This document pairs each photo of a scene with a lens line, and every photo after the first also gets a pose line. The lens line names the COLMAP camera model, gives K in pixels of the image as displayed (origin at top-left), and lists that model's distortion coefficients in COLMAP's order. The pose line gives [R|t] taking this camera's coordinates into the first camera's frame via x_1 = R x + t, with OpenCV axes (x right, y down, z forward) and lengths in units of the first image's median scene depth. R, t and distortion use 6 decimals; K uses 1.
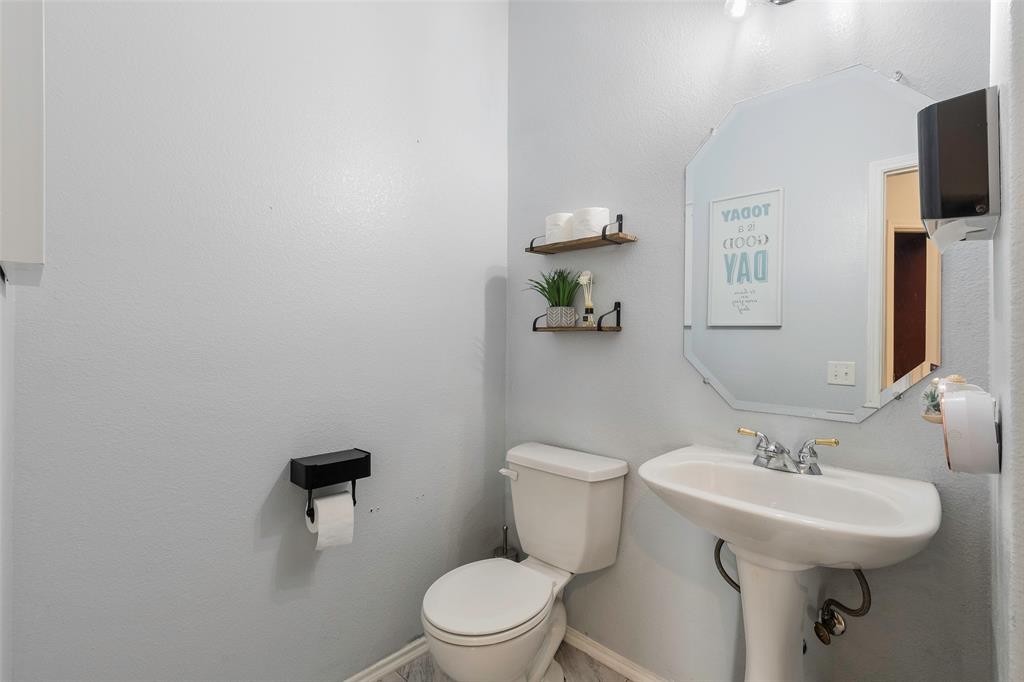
lens RADIAL K [[463.2, 0, 509.5], [0, 463.2, 337.3], [0, 0, 1]] dist [-0.000934, 0.000206]
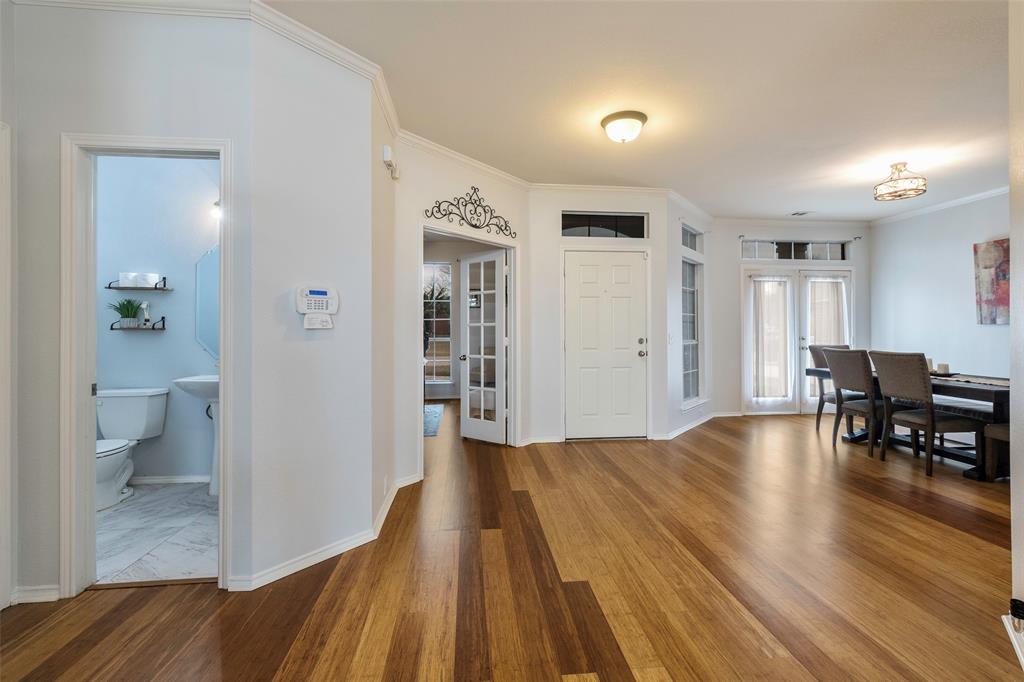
lens RADIAL K [[463.2, 0, 506.1], [0, 463.2, 323.5], [0, 0, 1]] dist [-0.000934, 0.000206]
pose [[0.657232, 0.002363, 0.753685, -0.343850], [0.005979, 0.999947, -0.008349, -0.015992], [-0.753665, 0.009993, 0.657183, -1.625670]]
